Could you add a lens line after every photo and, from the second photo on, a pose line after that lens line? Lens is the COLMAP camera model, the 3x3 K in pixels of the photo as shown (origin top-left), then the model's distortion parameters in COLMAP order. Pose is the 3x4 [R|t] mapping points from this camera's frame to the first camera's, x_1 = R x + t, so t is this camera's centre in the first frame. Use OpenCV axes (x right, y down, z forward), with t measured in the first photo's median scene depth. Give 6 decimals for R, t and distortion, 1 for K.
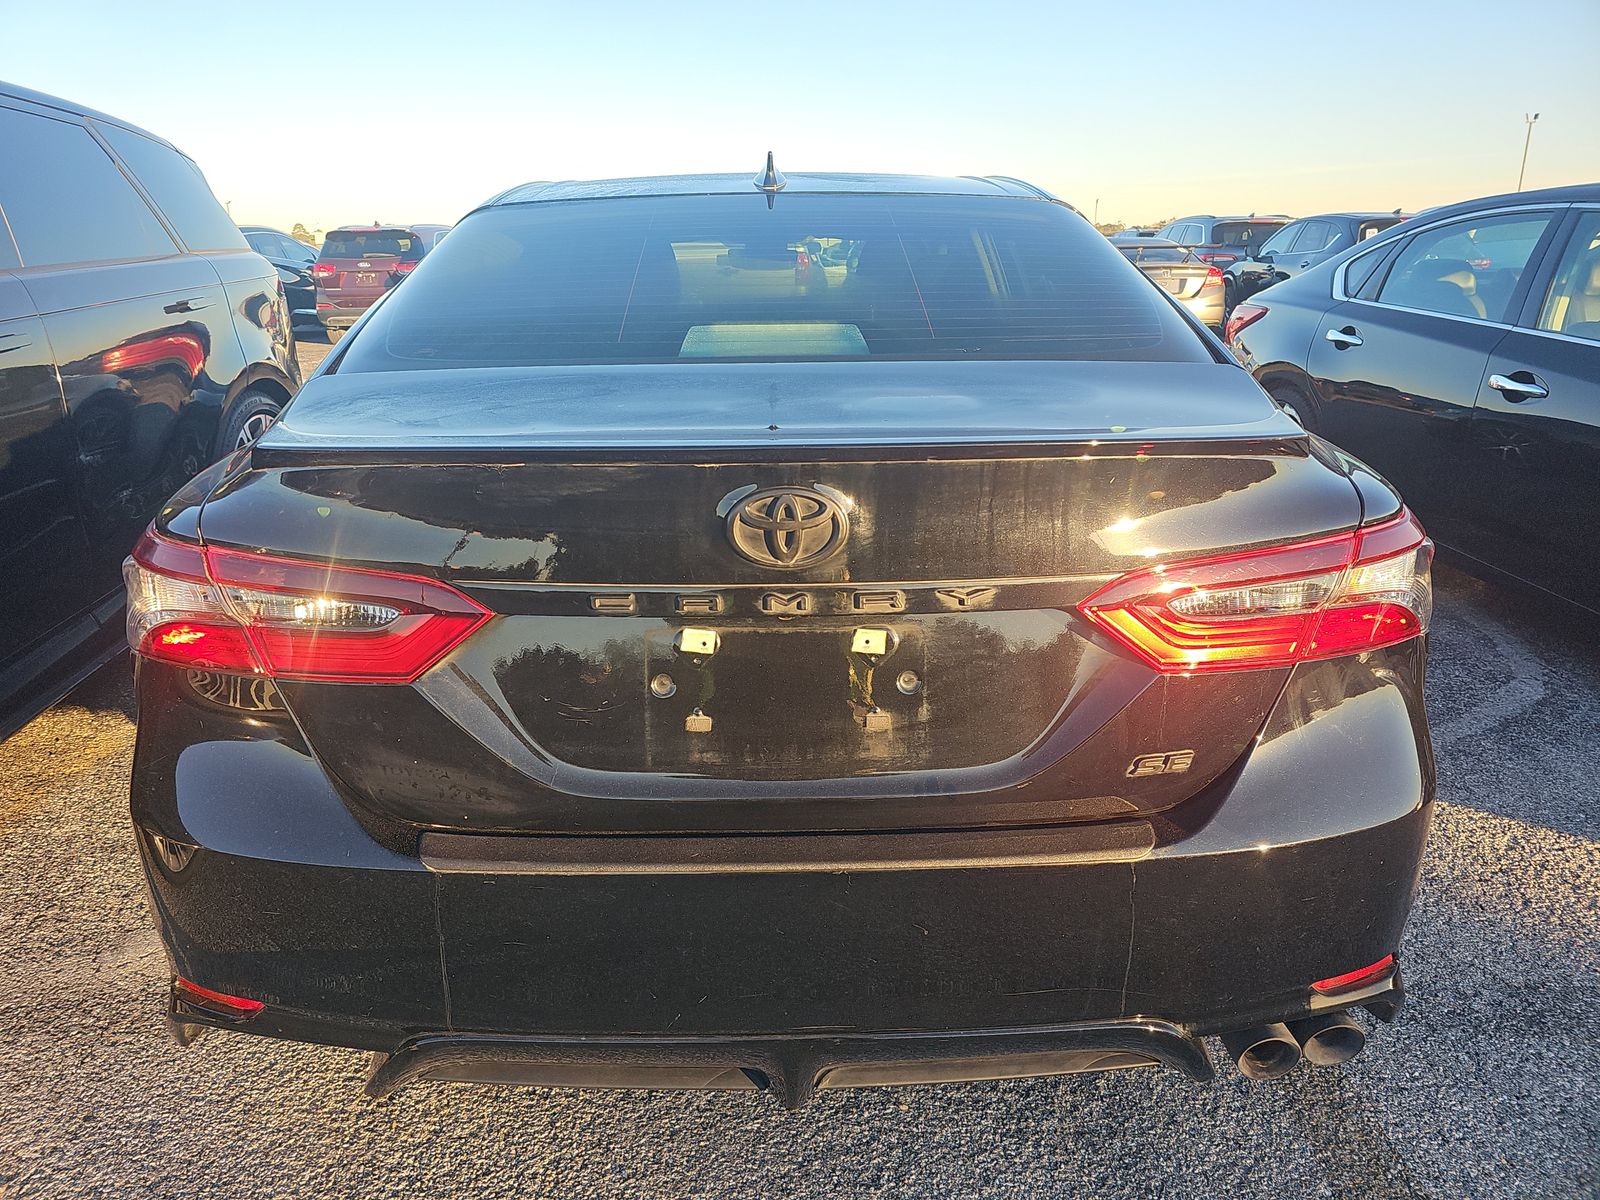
lens RADIAL K [[1059.1, 0, 790.1], [0, 1059.1, 595.1], [0, 0, 1]] dist [0.055937, -0.049028]
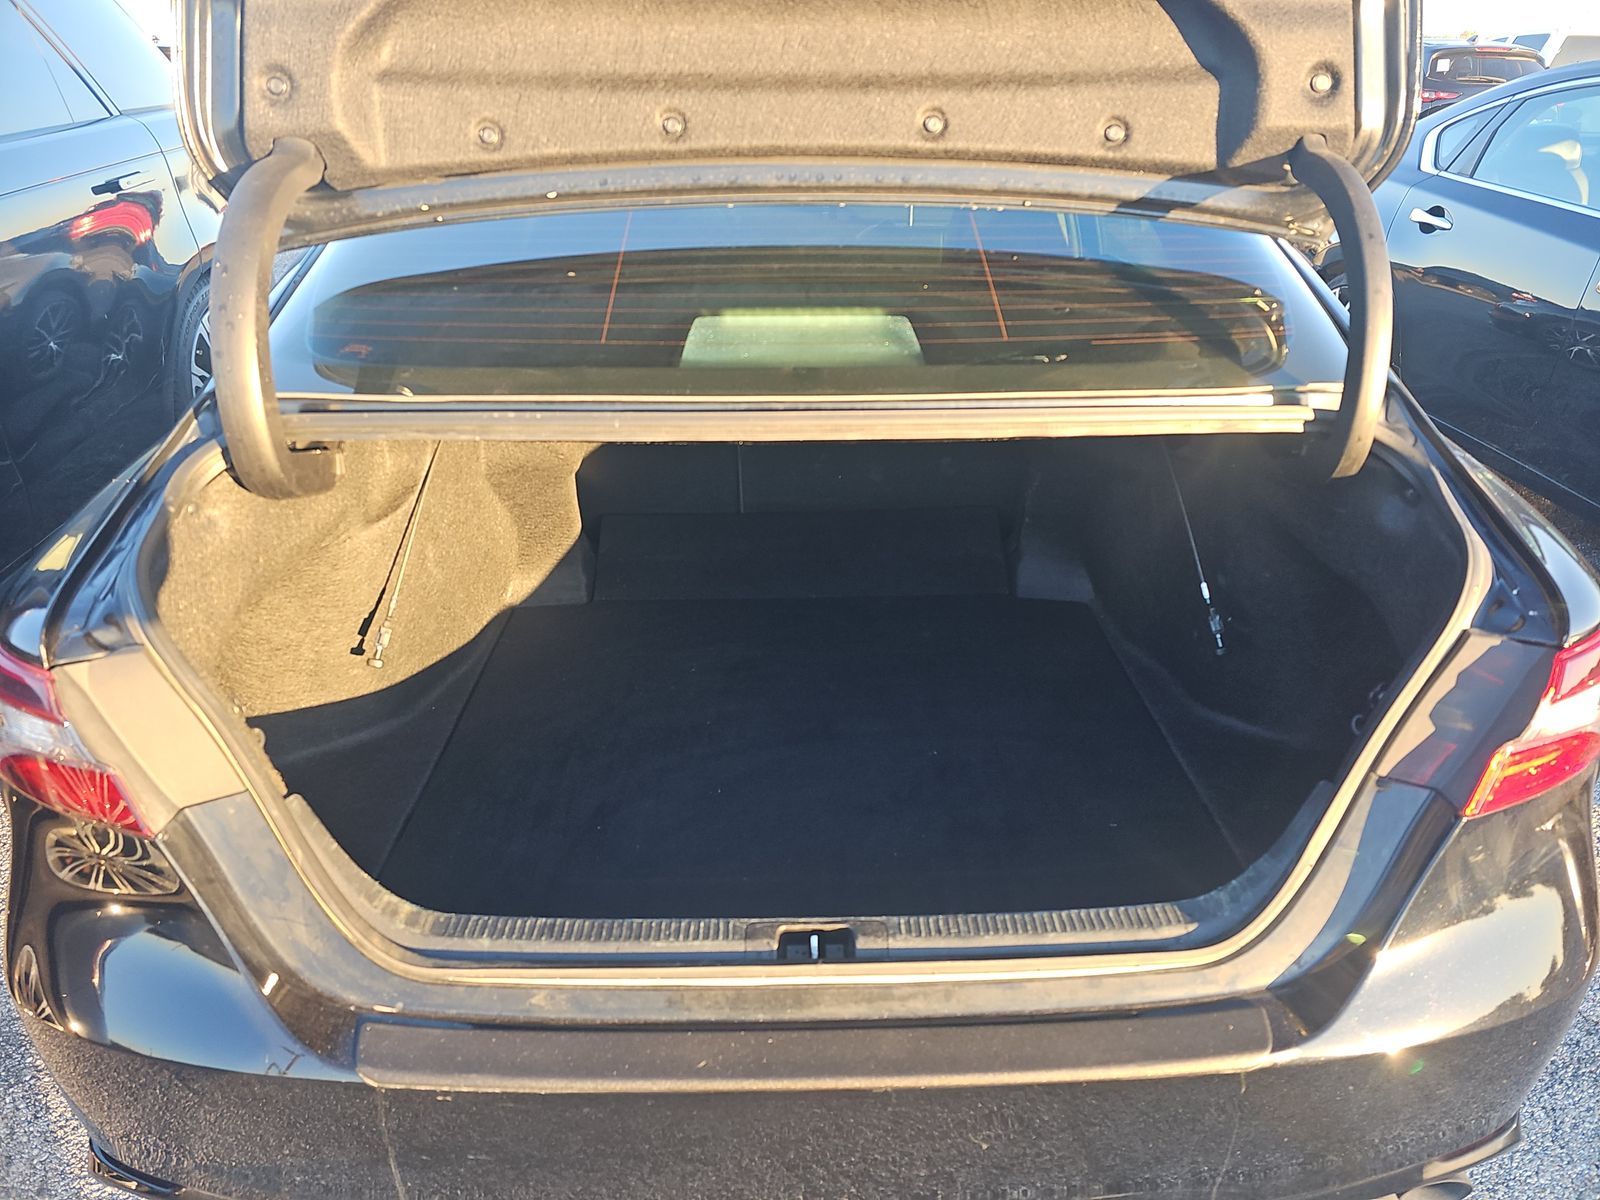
lens RADIAL K [[1059.1, 0, 790.1], [0, 1059.1, 595.1], [0, 0, 1]] dist [0.055937, -0.049028]
pose [[0.999939, 0.010655, -0.002873, -0.009403], [-0.010085, 0.988009, 0.154067, -0.080825], [0.004480, -0.154029, 0.988056, 0.088562]]
